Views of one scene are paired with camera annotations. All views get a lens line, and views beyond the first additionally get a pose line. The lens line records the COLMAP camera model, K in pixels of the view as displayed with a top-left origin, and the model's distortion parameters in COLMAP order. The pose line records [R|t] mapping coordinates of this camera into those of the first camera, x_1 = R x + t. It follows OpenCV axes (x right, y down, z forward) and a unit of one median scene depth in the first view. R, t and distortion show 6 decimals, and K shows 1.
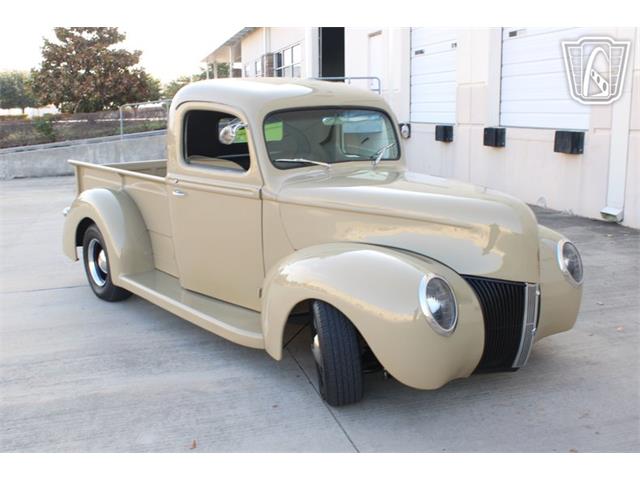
lens RADIAL K [[661.0, 0, 329.4], [0, 661.0, 271.3], [0, 0, 1]] dist [-0.070187, 0.000000]
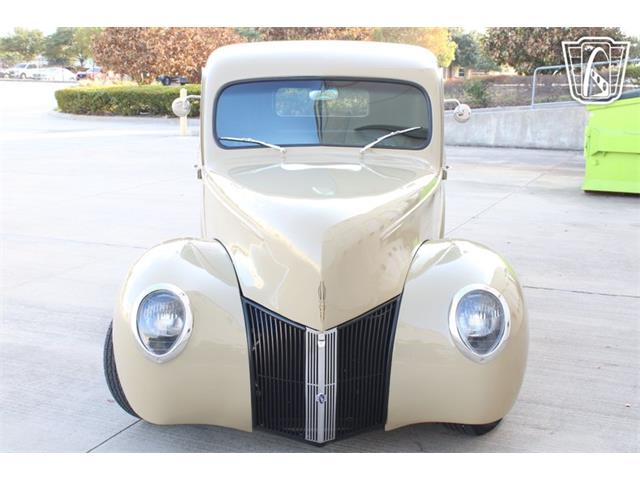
lens RADIAL K [[788.6, 0, 324.4], [0, 788.6, 279.1], [0, 0, 1]] dist [-0.049880, 0.000000]
pose [[0.758532, 0.178109, -0.626823, 0.652443], [-0.167588, 0.982886, 0.076481, -0.079890], [0.629718, 0.047035, 0.775399, 0.261114]]
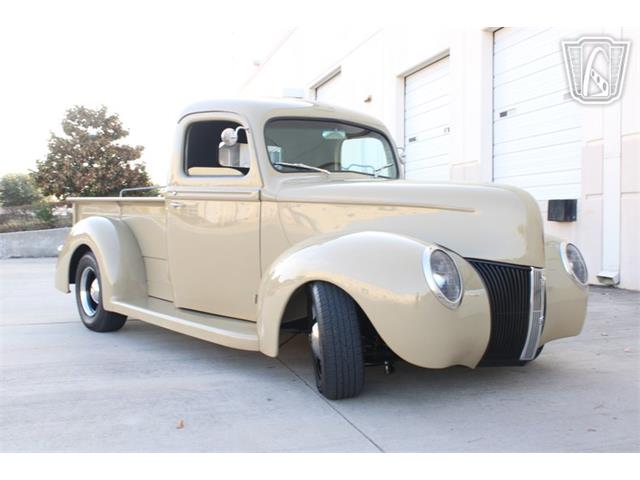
lens RADIAL K [[661.0, 0, 326.1], [0, 661.0, 260.7], [0, 0, 1]] dist [-0.070187, 0.000000]
pose [[0.999924, 0.011677, 0.003986, -0.006248], [-0.010788, 0.984160, -0.176955, 0.141490], [-0.005990, 0.176899, 0.984211, 0.033316]]
